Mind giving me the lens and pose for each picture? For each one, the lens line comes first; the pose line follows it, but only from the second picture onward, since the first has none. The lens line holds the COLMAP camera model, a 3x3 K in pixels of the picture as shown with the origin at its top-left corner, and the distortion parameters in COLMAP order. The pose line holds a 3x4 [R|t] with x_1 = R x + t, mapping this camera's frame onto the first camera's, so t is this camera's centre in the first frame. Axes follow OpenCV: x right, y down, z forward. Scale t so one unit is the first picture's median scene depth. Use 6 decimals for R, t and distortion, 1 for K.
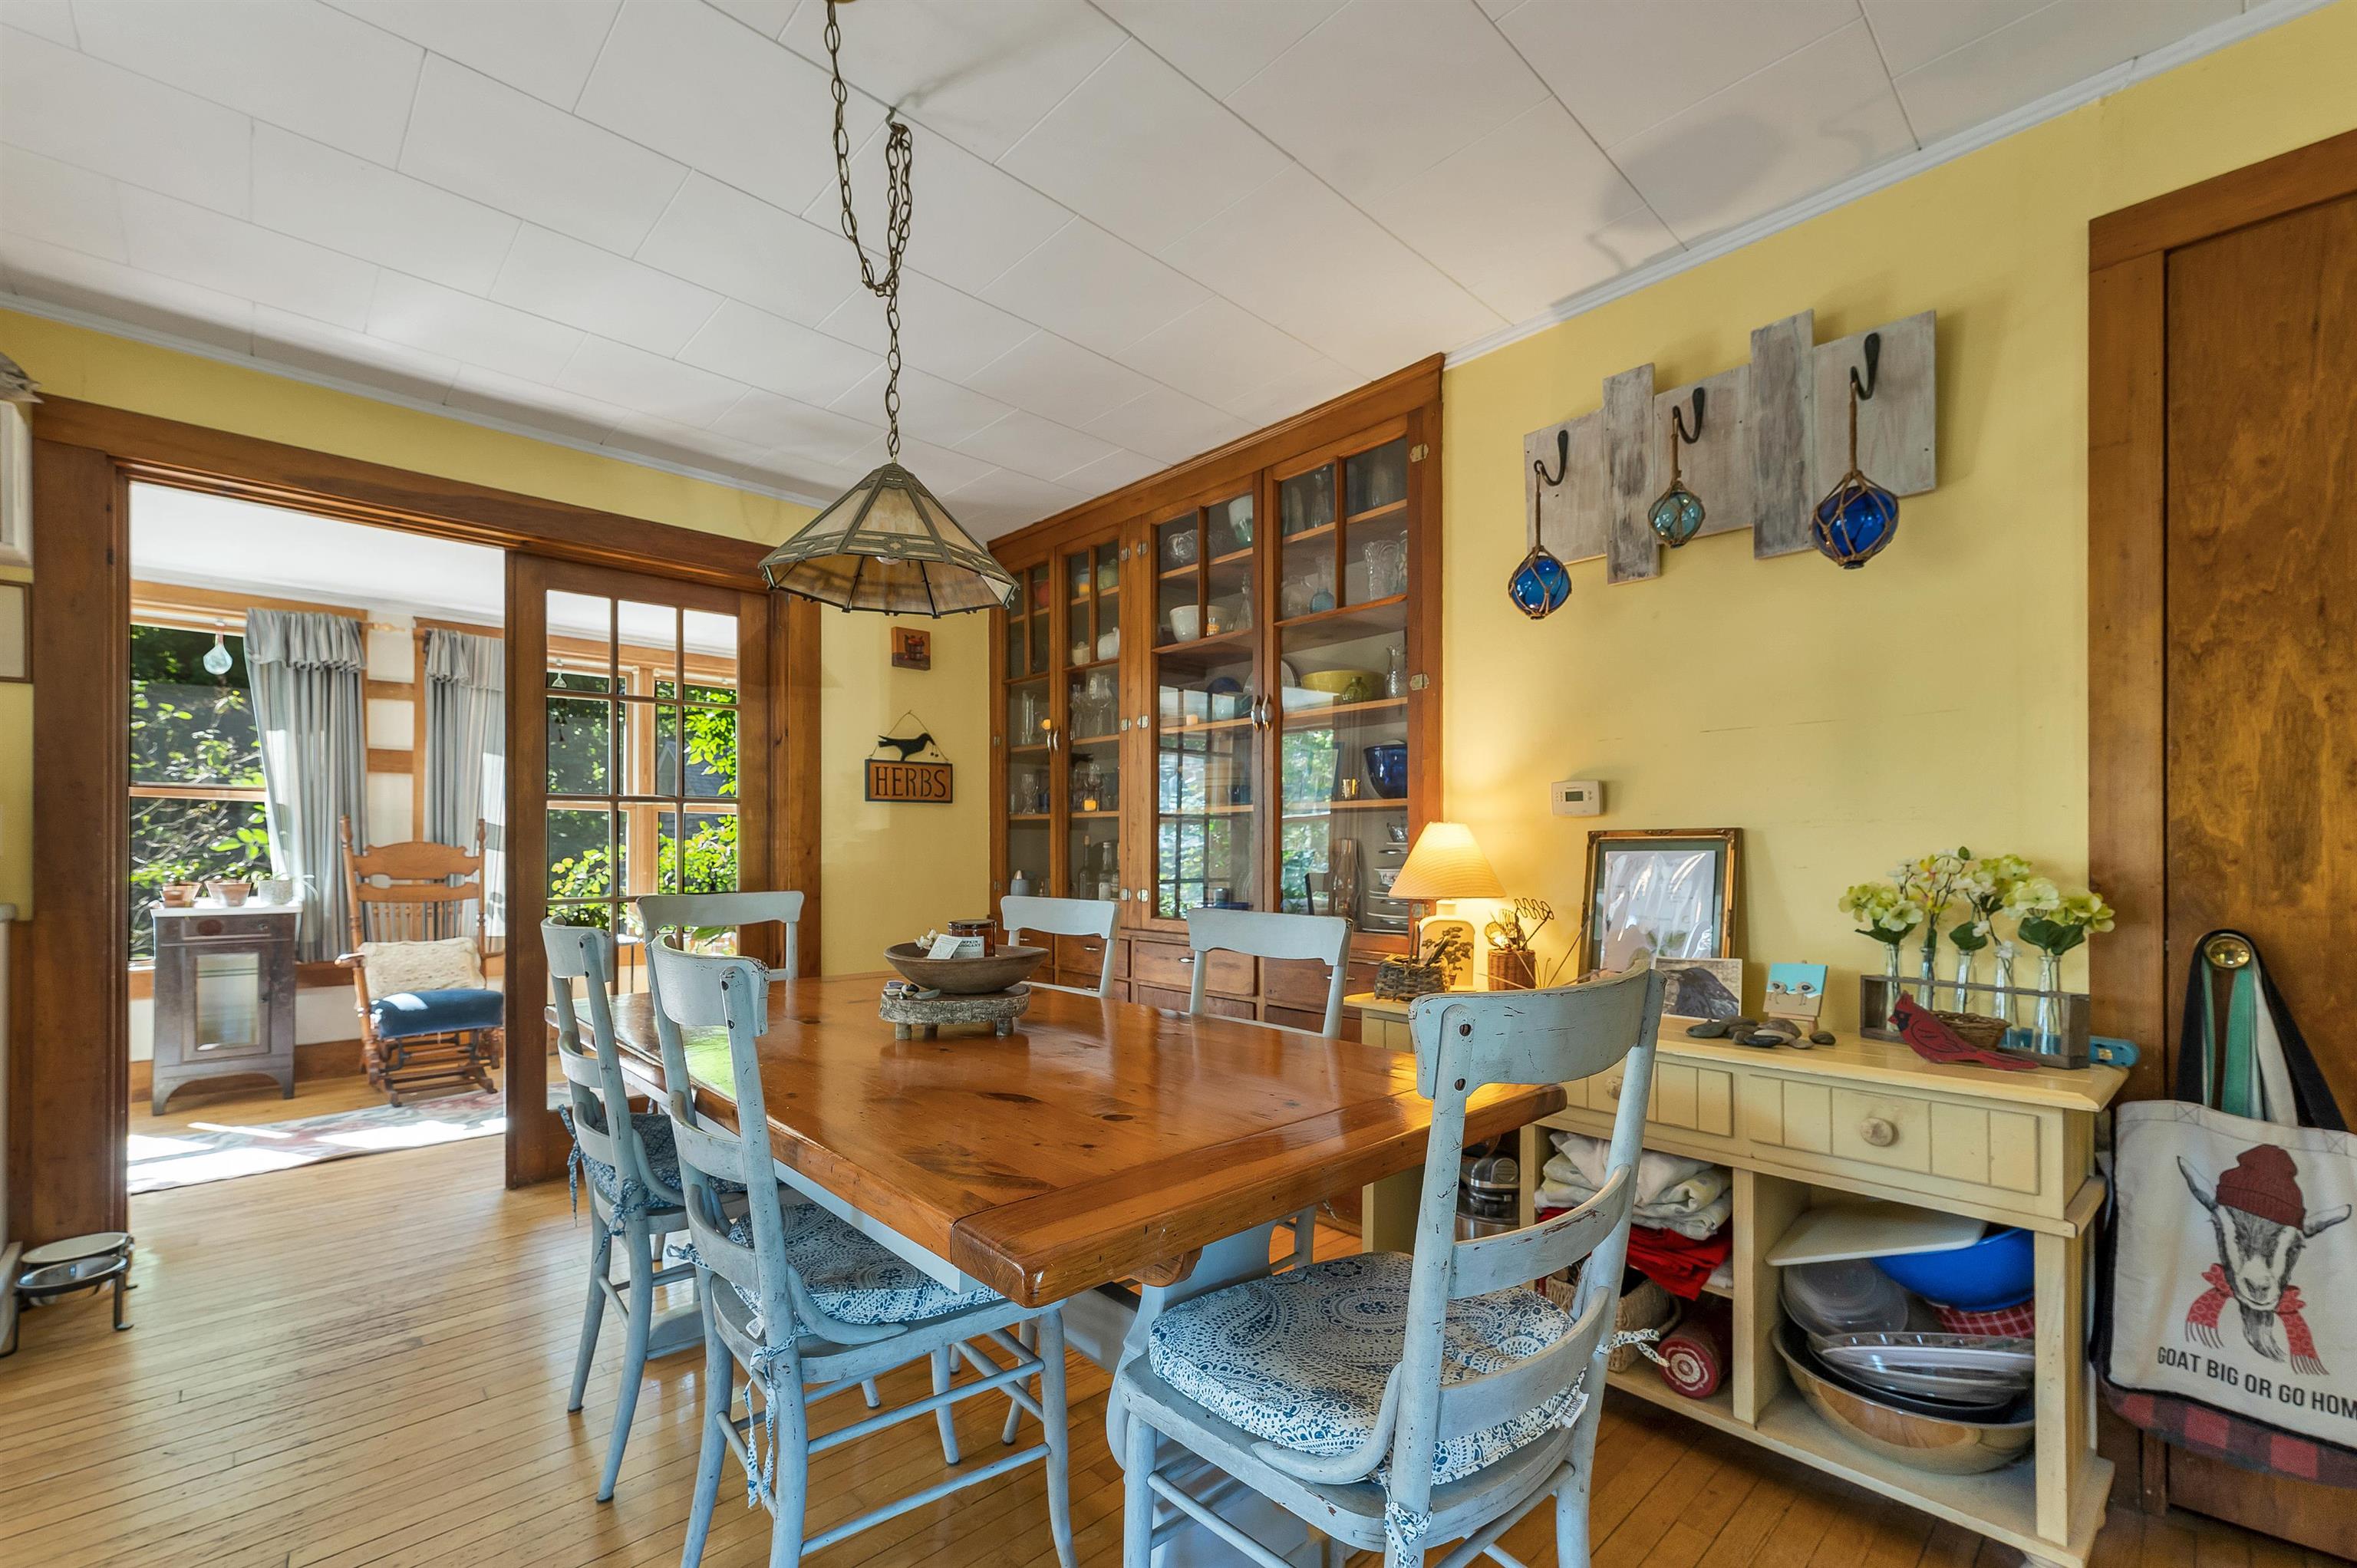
lens RADIAL K [[966.6, 0, 1181.4], [0, 966.6, 845.9], [0, 0, 1]] dist [-0.001188, -0.000941]
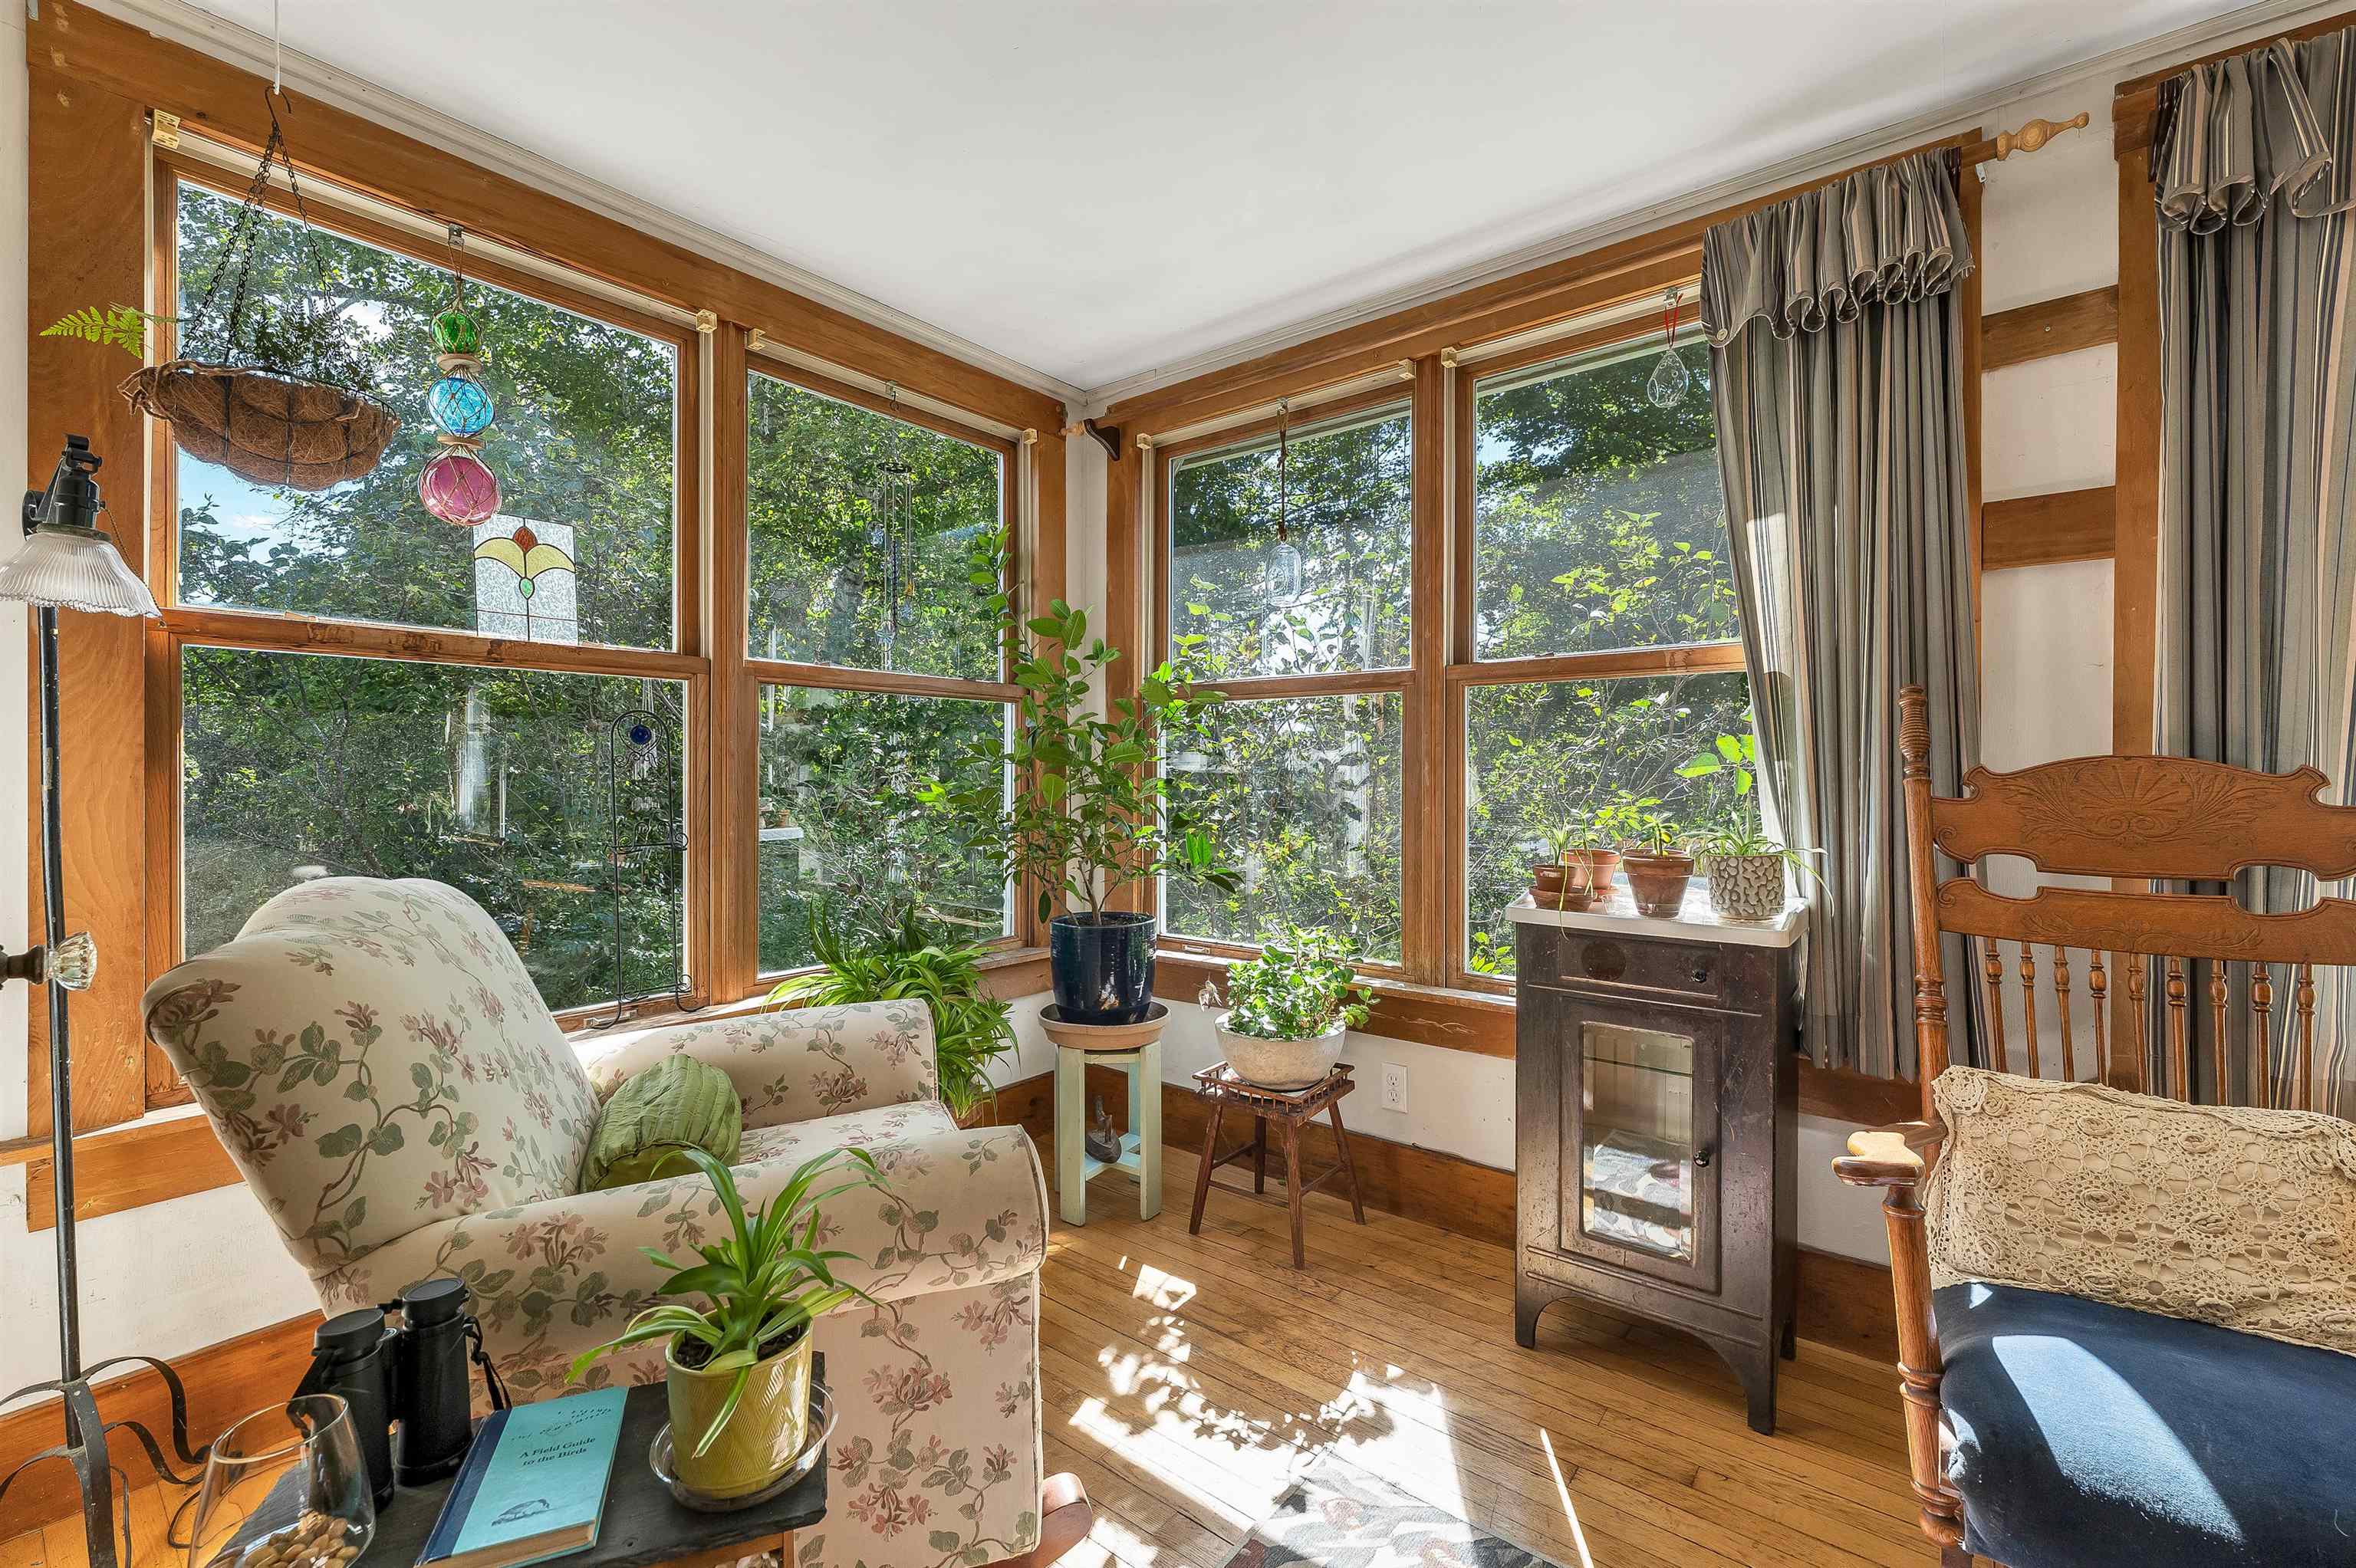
lens RADIAL K [[980.8, 0, 1174.5], [0, 980.8, 782.0], [0, 0, 1]] dist [-0.002736, 0.000494]
pose [[0.135627, 0.004626, -0.990749, -0.536807], [-0.000587, 0.999989, 0.004589, 0.002815], [0.990760, -0.000041, 0.135629, 0.672675]]
